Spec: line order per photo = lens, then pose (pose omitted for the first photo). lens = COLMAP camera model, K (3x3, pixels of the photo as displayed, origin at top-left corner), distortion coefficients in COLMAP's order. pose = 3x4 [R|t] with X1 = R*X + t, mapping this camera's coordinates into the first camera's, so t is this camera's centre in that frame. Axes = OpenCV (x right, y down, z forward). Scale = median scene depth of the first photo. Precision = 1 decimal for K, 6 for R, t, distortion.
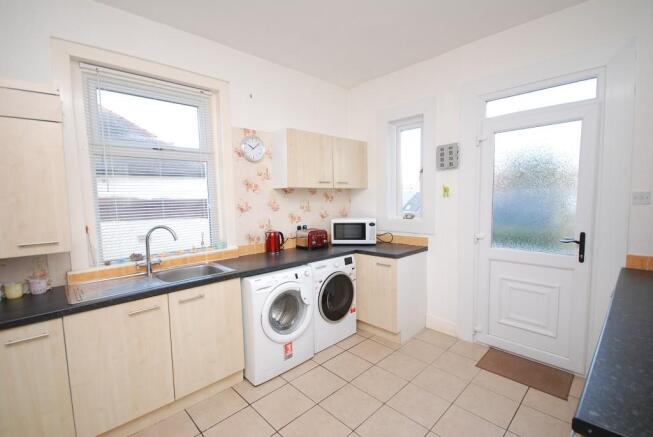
lens RADIAL K [[290.8, 0, 324.5], [0, 290.8, 222.2], [0, 0, 1]] dist [-0.001402, -0.000180]
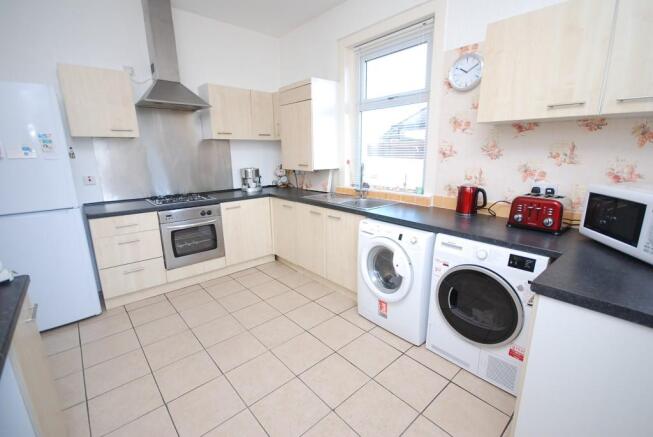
lens RADIAL K [[290.4, 0, 326.5], [0, 290.4, 218.5], [0, 0, 1]] dist [0.021713, -0.016678]
pose [[-0.027137, 0.252341, -0.967258, 0.592764], [-0.072994, 0.964531, 0.253678, -0.052163], [0.996963, 0.077488, -0.007755, 0.667366]]
